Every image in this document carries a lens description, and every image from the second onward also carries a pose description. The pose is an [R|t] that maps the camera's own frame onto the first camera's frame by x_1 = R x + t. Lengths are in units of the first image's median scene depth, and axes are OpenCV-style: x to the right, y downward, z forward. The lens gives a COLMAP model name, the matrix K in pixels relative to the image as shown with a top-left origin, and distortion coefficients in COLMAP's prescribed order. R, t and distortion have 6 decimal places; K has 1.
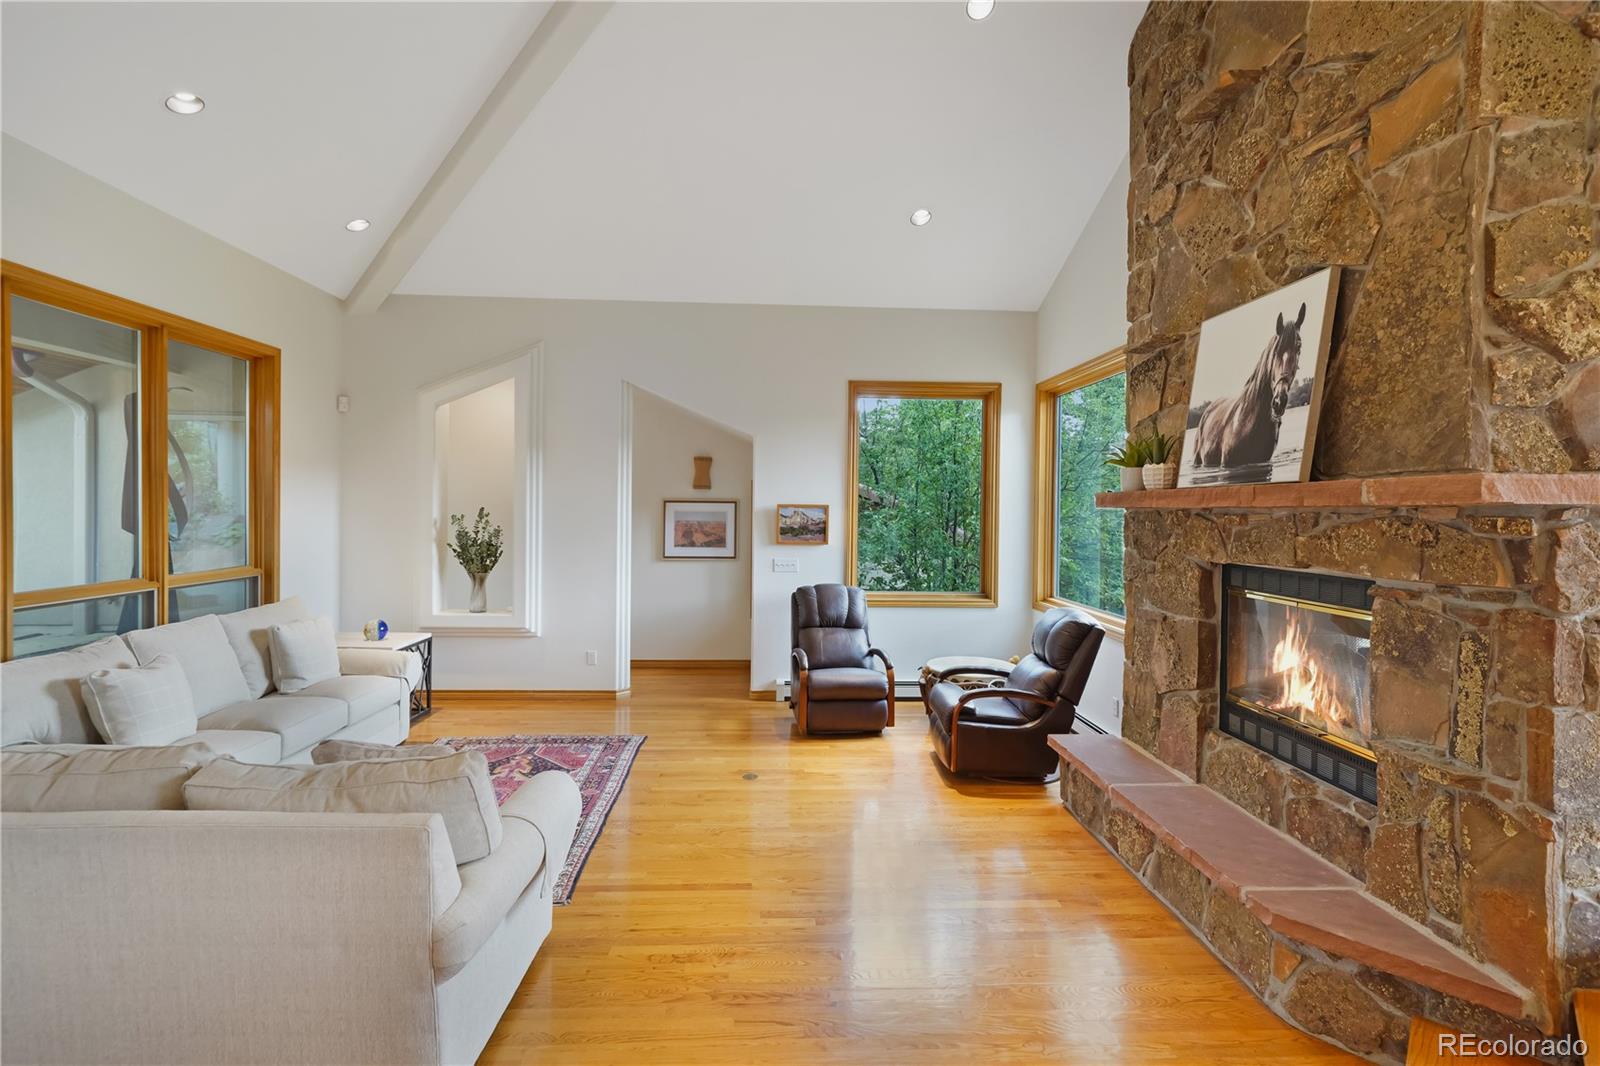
lens RADIAL K [[742.6, 0, 797.4], [0, 742.6, 508.3], [0, 0, 1]] dist [0.000928, 0.000105]
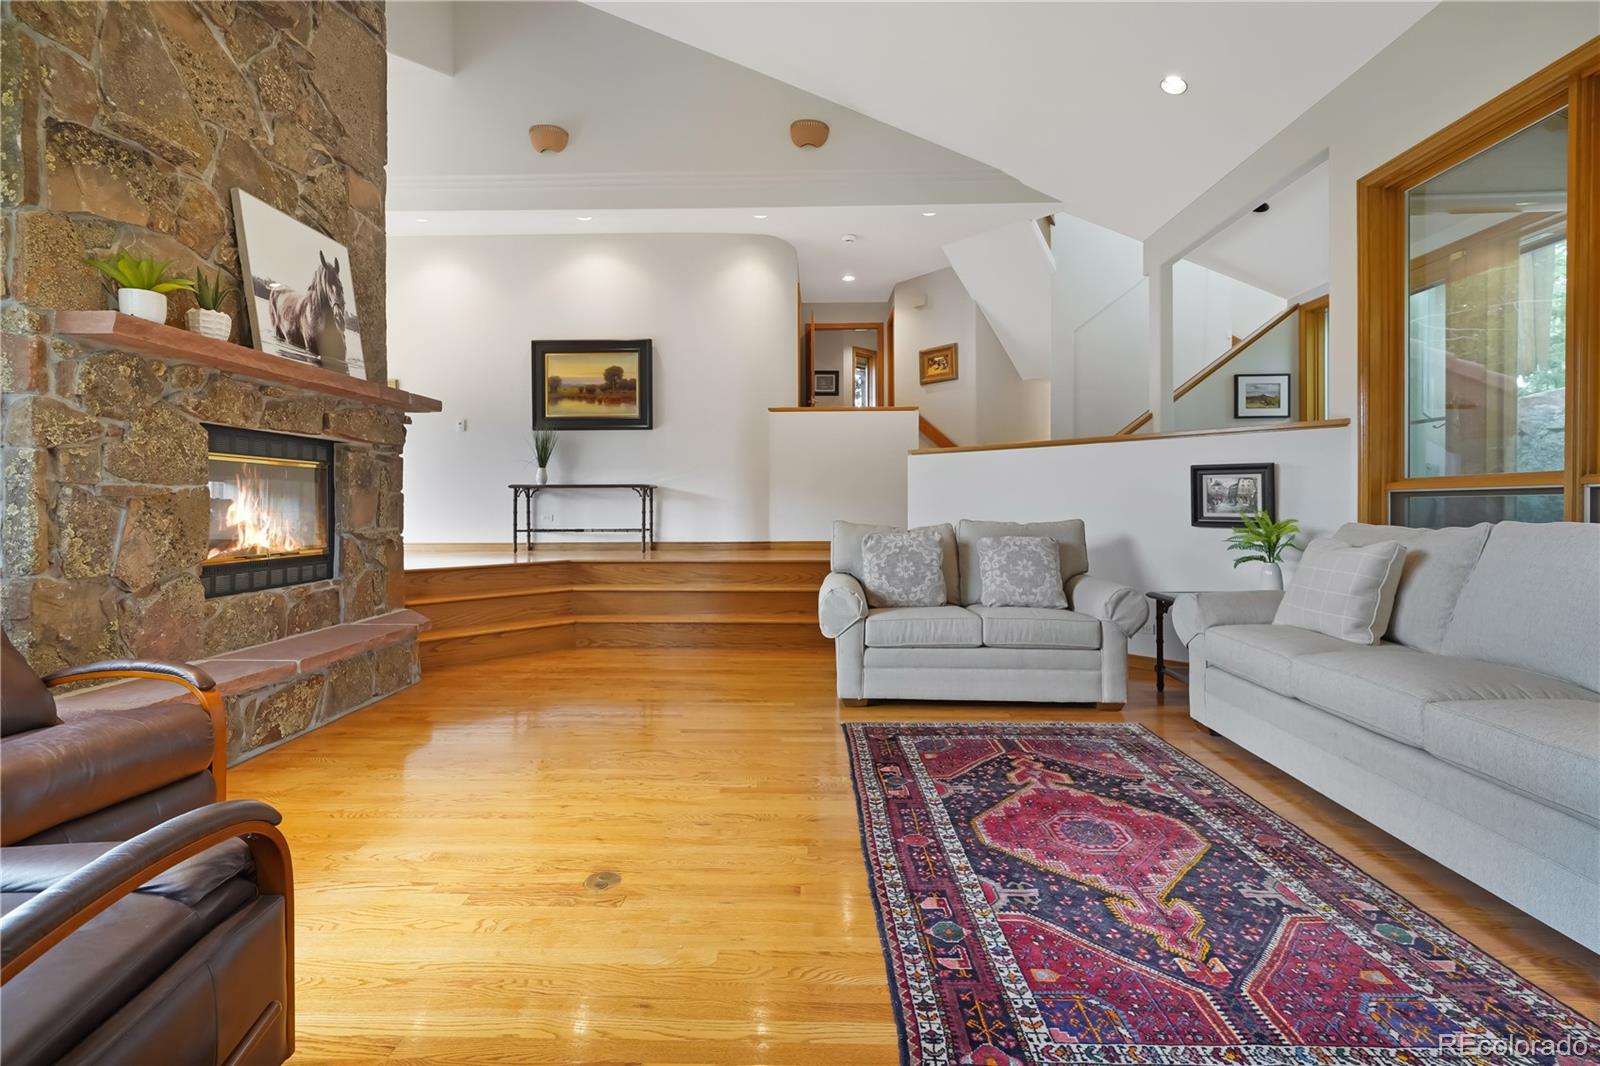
lens RADIAL K [[696.3, 0, 798.4], [0, 696.3, 504.1], [0, 0, 1]] dist [0.000307, 0.000019]
pose [[-0.997638, -0.009570, 0.068028, -0.303278], [-0.009543, 0.999954, 0.000719, 0.183183], [-0.068031, 0.000068, -0.997683, 2.035045]]
